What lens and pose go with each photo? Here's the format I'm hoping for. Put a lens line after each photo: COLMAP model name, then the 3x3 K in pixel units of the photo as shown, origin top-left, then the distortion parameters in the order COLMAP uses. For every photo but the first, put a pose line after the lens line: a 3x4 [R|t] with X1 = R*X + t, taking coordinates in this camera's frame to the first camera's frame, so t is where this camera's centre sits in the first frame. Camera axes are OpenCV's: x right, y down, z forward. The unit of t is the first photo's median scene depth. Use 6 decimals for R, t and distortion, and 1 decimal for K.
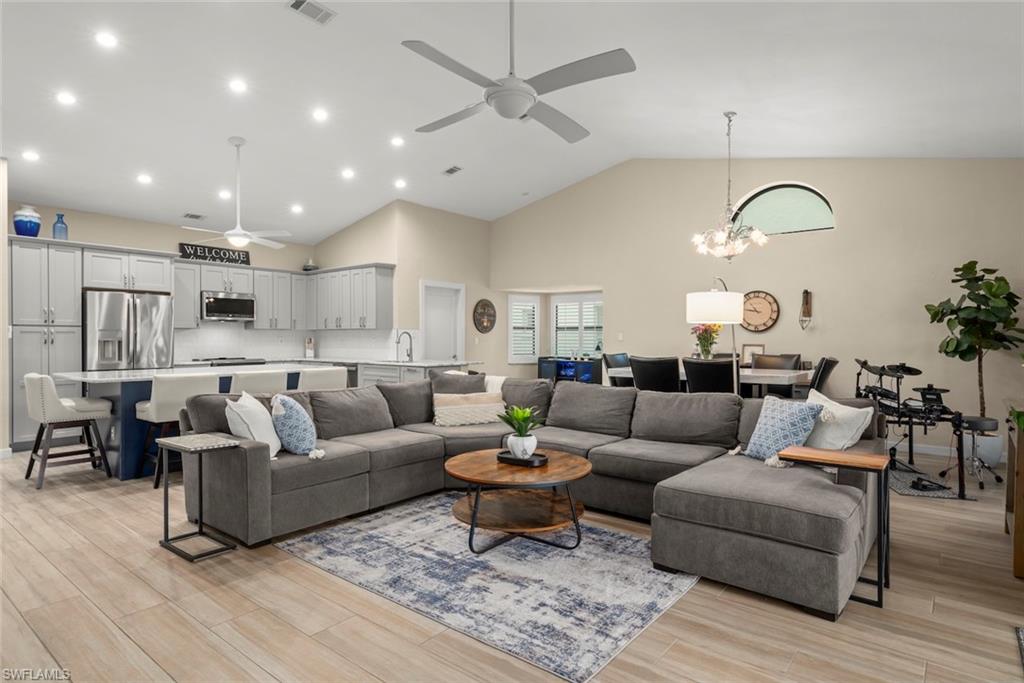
lens RADIAL K [[558.3, 0, 512.0], [0, 558.3, 341.5], [0, 0, 1]] dist [0.001518, 0.000094]
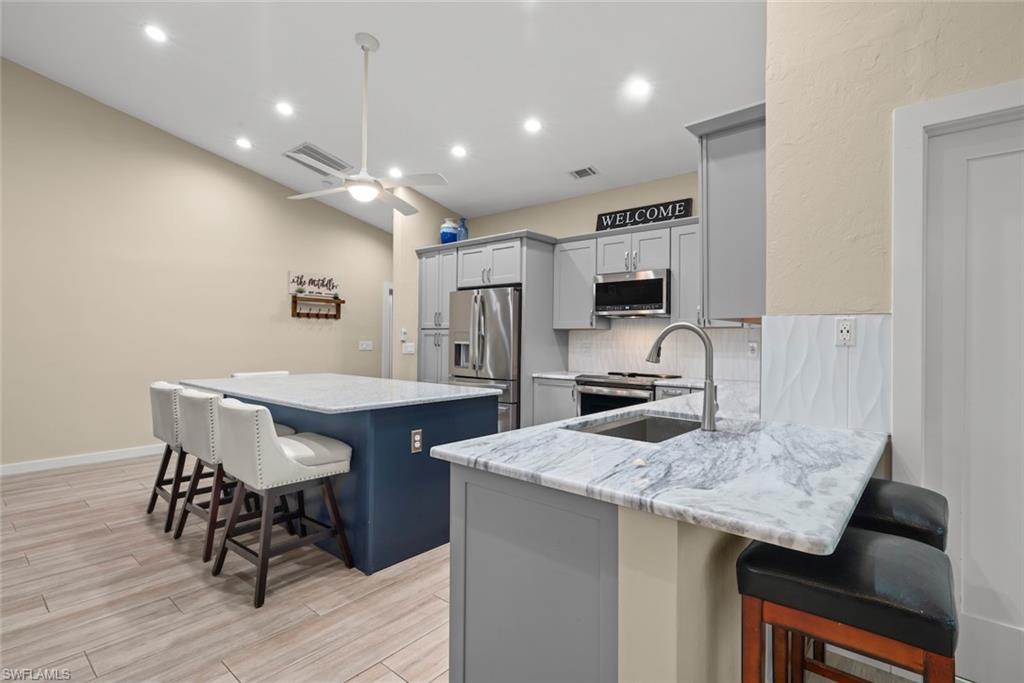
lens RADIAL K [[491.5, 0, 514.5], [0, 491.5, 335.9], [0, 0, 1]] dist [0.000749, 0.000081]
pose [[-0.026419, -0.010137, -0.999600, 0.127998], [-0.015829, 0.999827, -0.009721, -0.013581], [0.999526, 0.015566, -0.026575, 1.864811]]
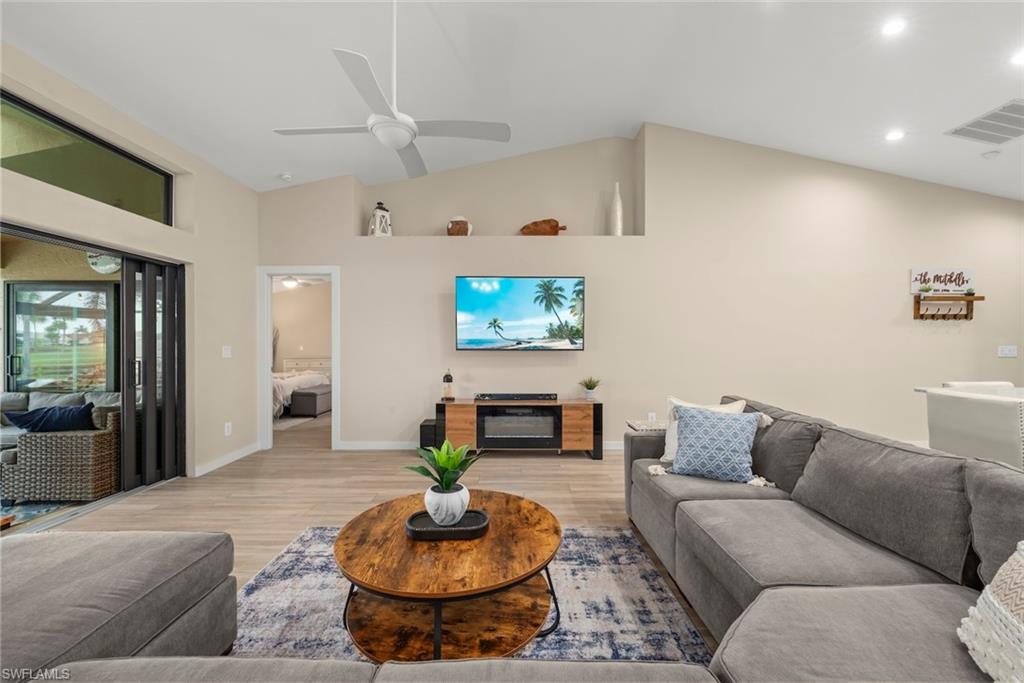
lens RADIAL K [[416.2, 0, 511.5], [0, 416.2, 344.2], [0, 0, 1]] dist [-0.005593, 0.000091]
pose [[-0.779305, -0.001765, -0.626642, 0.241395], [-0.006810, 0.999961, 0.005652, -0.004398], [0.626608, 0.008672, -0.779287, 1.289001]]
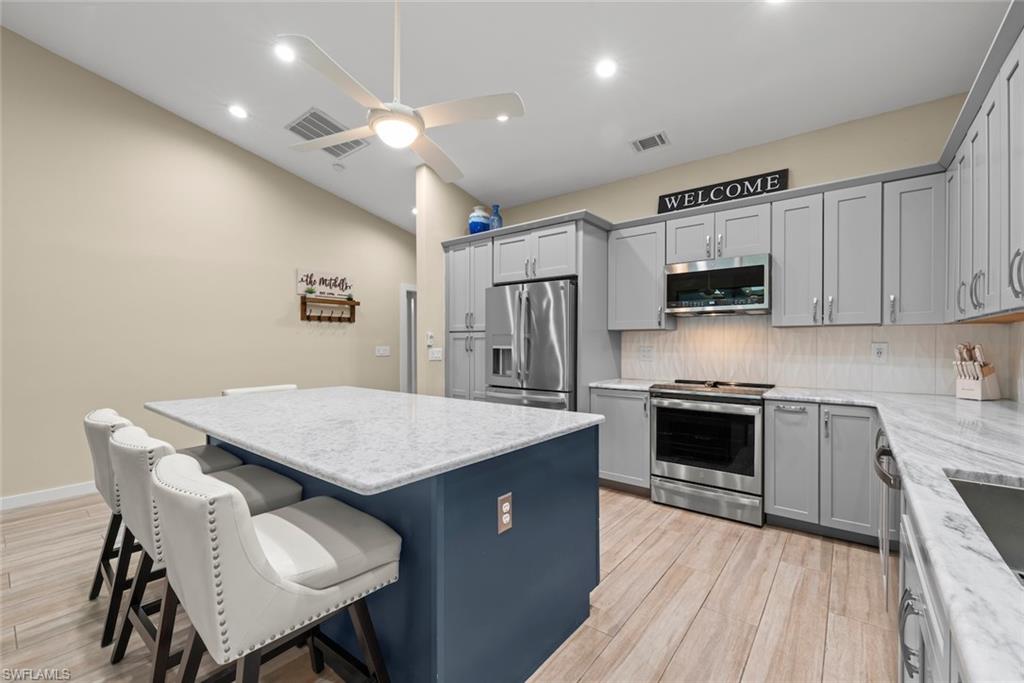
lens RADIAL K [[426.3, 0, 511.7], [0, 426.3, 346.2], [0, 0, 1]] dist [0.001036, 0.000222]
pose [[-0.000553, 0.005590, -0.999984, -0.216928], [-0.005200, 0.999971, 0.005593, -0.013927], [0.999986, 0.005203, -0.000524, 1.708614]]
